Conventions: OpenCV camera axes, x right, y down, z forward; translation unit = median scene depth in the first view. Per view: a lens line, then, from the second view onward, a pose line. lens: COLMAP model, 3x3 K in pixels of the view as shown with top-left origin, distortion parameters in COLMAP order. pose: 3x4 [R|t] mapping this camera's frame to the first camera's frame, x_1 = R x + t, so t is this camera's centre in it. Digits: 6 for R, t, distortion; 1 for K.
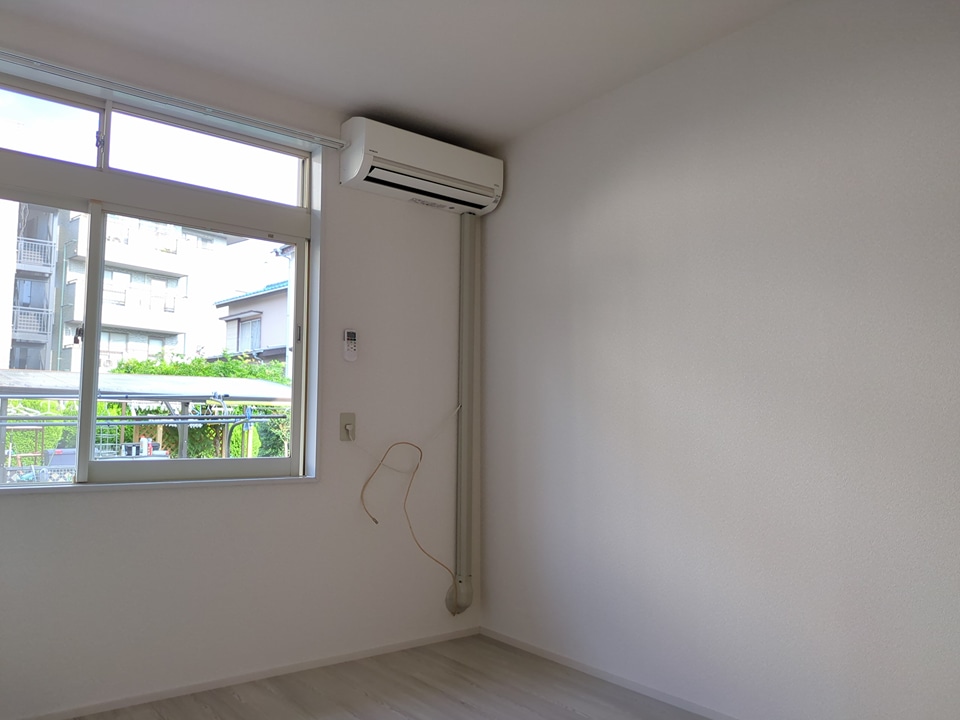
lens RADIAL K [[735.2, 0, 483.0], [0, 735.2, 368.0], [0, 0, 1]] dist [-0.002219, -0.008616]
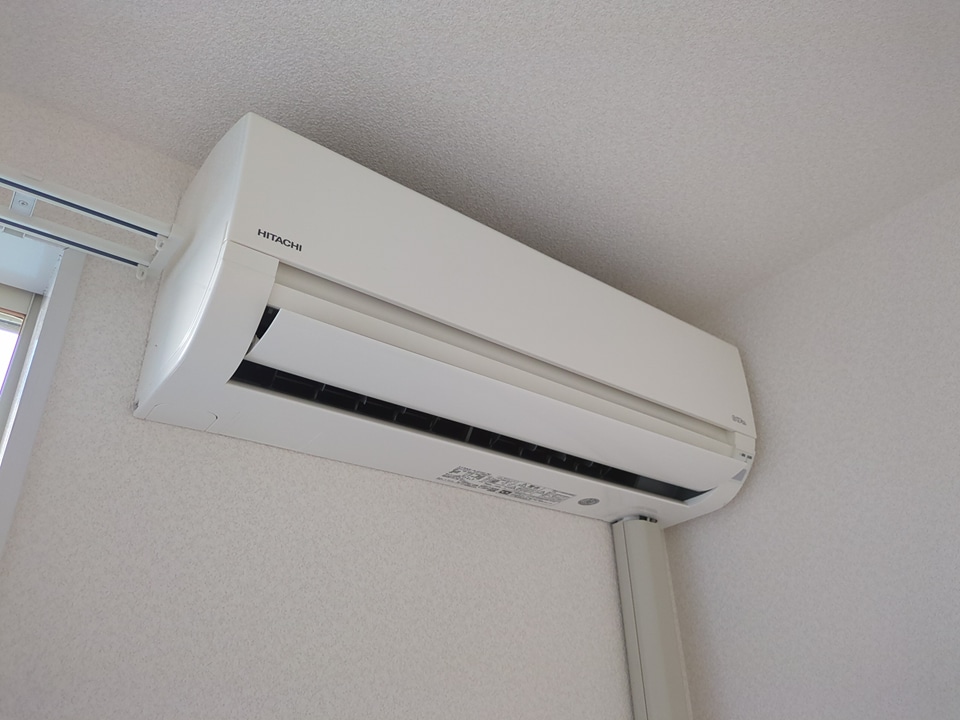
lens RADIAL K [[715.8, 0, 487.2], [0, 715.8, 360.4], [0, 0, 1]] dist [0.059153, -0.061354]
pose [[0.999370, -0.030444, 0.018253, -0.083322], [0.035191, 0.917135, -0.397020, -0.157980], [-0.004653, 0.397412, 0.917629, 0.719367]]
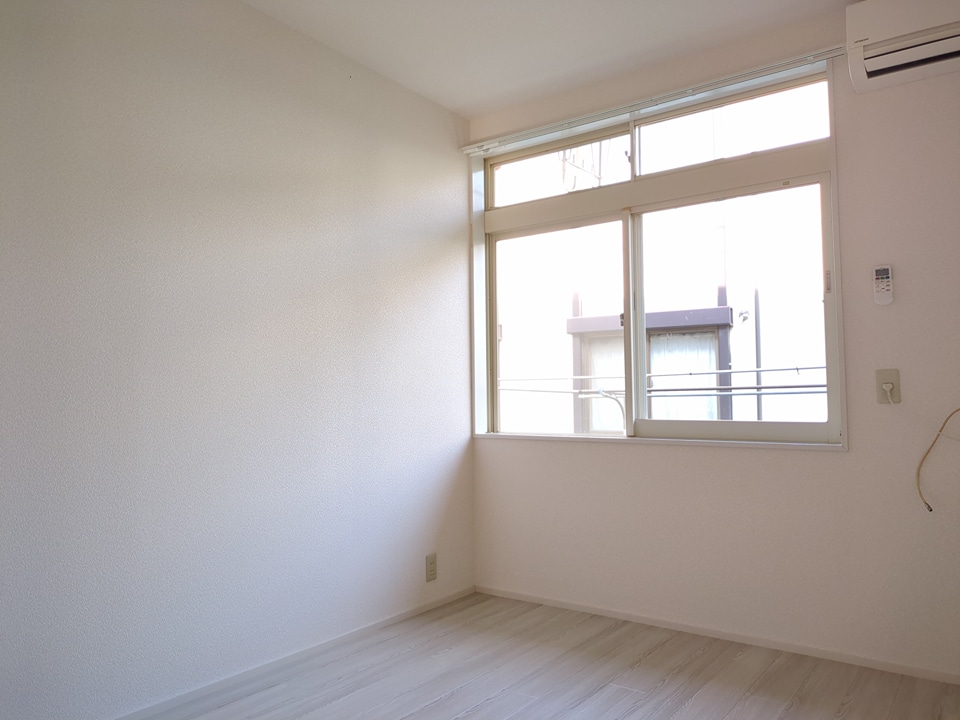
lens RADIAL K [[715.8, 0, 487.2], [0, 715.8, 360.4], [0, 0, 1]] dist [0.059153, -0.061354]
pose [[0.263884, -0.053730, -0.963057, 0.418217], [0.100583, 0.994537, -0.027925, 0.026358], [0.959296, -0.089498, 0.267847, 0.323237]]
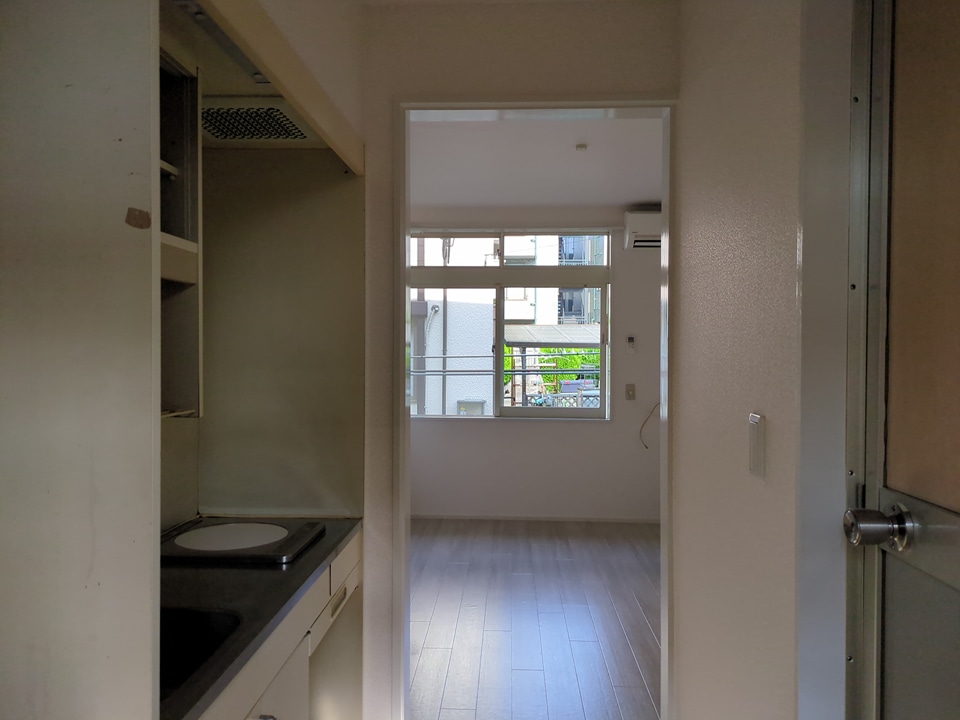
lens RADIAL K [[715.8, 0, 487.2], [0, 715.8, 360.4], [0, 0, 1]] dist [0.059153, -0.061354]
pose [[0.765400, 0.009277, -0.643488, 0.572375], [0.053769, 0.995478, 0.078308, -0.128122], [0.641305, -0.094536, 0.761440, -0.439049]]
